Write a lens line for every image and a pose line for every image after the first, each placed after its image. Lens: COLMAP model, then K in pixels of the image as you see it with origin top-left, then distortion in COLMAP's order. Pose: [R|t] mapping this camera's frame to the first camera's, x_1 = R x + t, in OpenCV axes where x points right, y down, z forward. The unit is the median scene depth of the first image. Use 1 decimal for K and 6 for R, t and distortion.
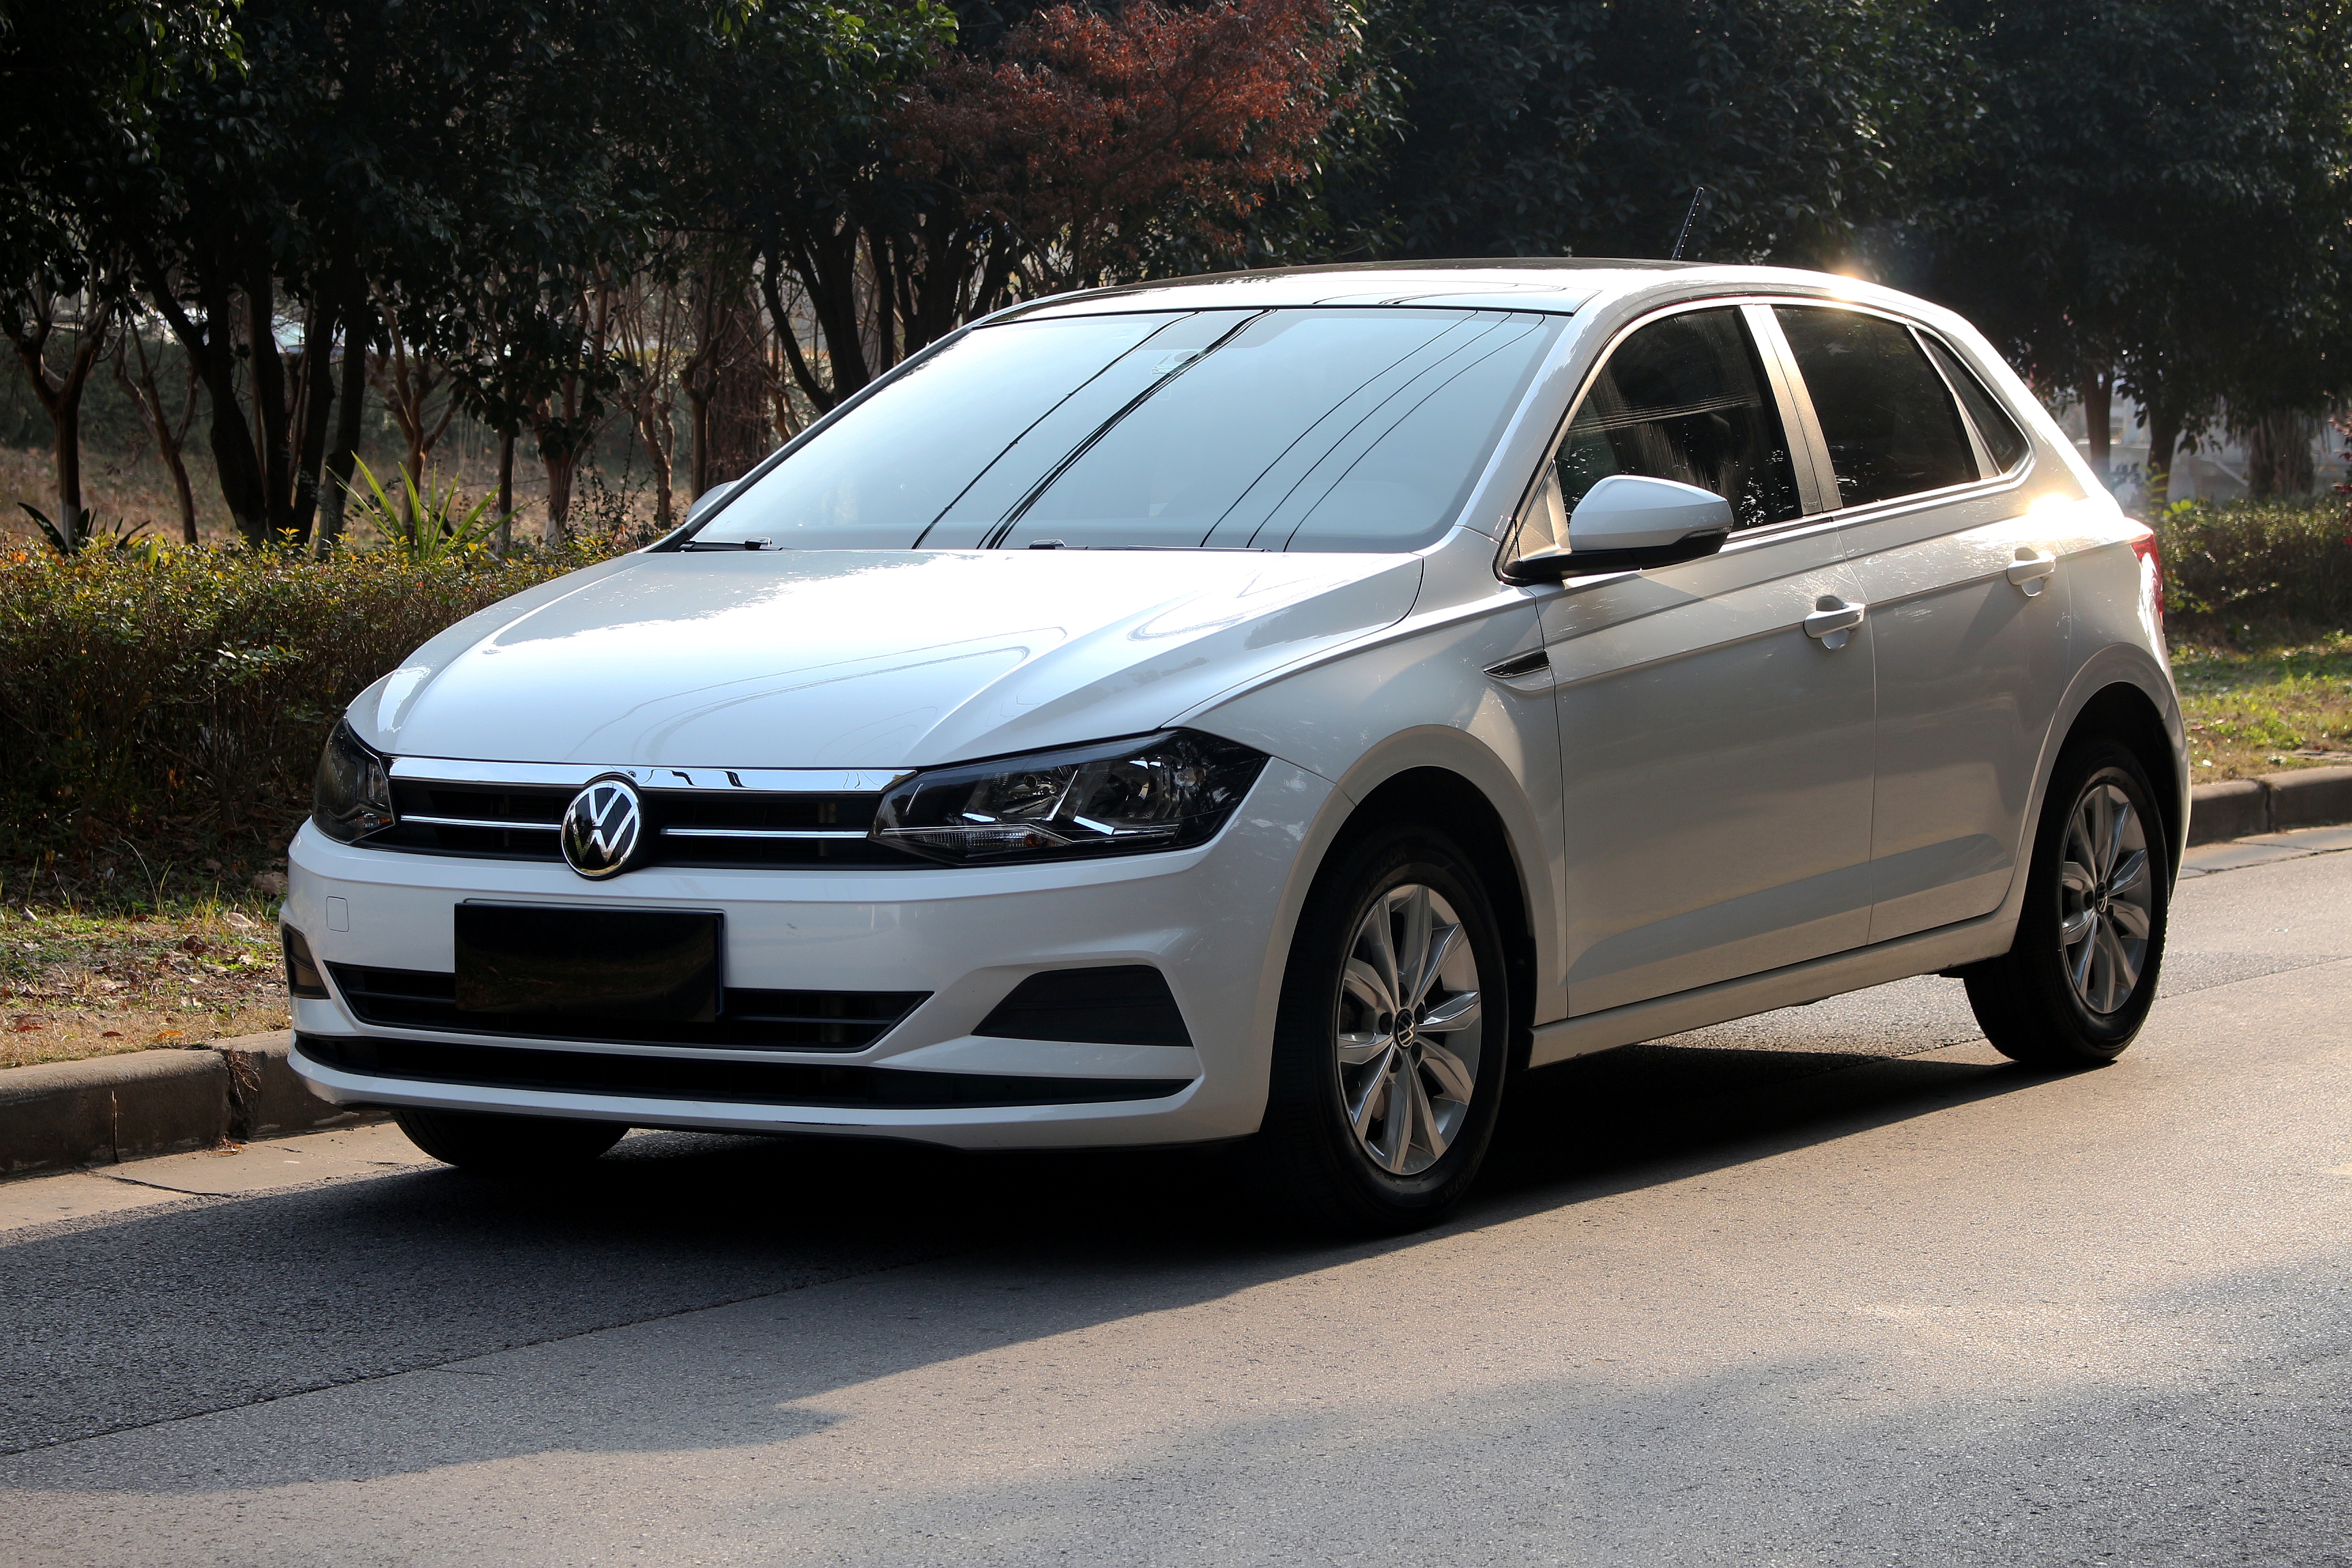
lens RADIAL K [[5869.3, 0, 1176.7], [0, 5869.3, 783.5], [0, 0, 1]] dist [0.170167, 0.000000]
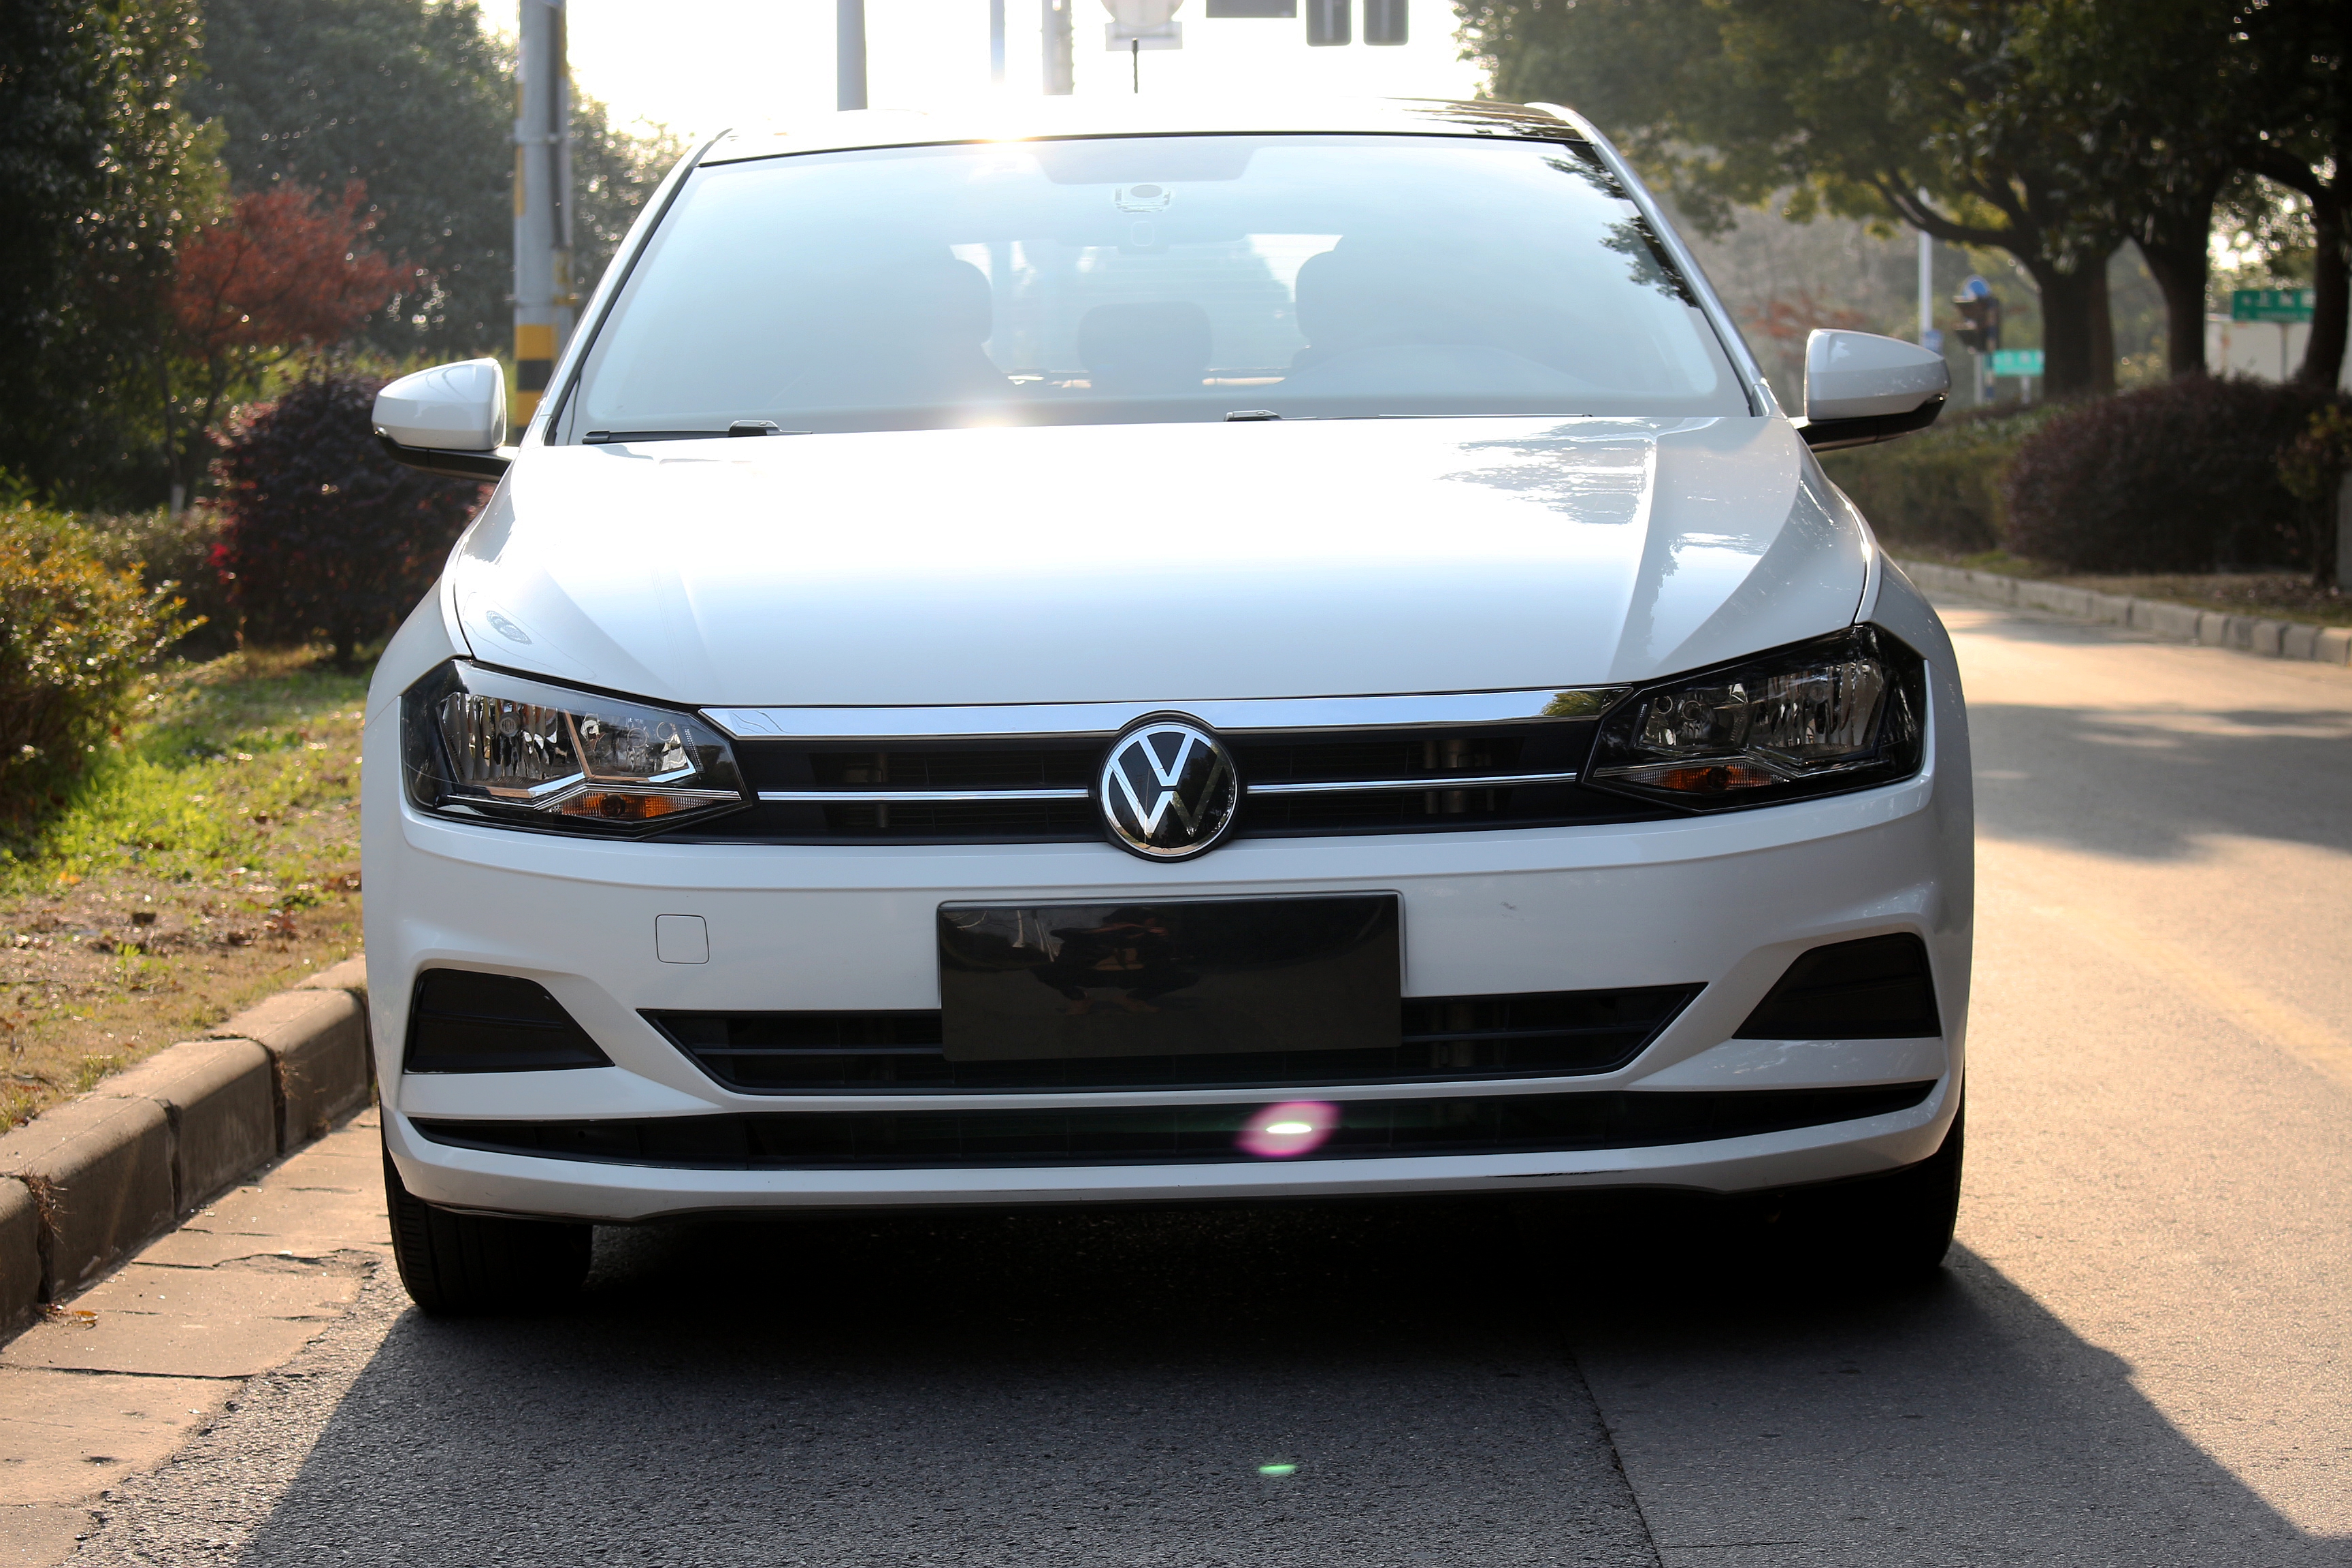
lens RADIAL K [[5869.3, 0, 1177.7], [0, 5869.3, 785.1], [0, 0, 1]] dist [0.170167, 0.000000]
pose [[0.868086, -0.044332, 0.494431, -0.448136], [0.050493, 0.998724, 0.000897, 0.006568], [-0.493840, 0.024187, 0.869216, 0.381864]]
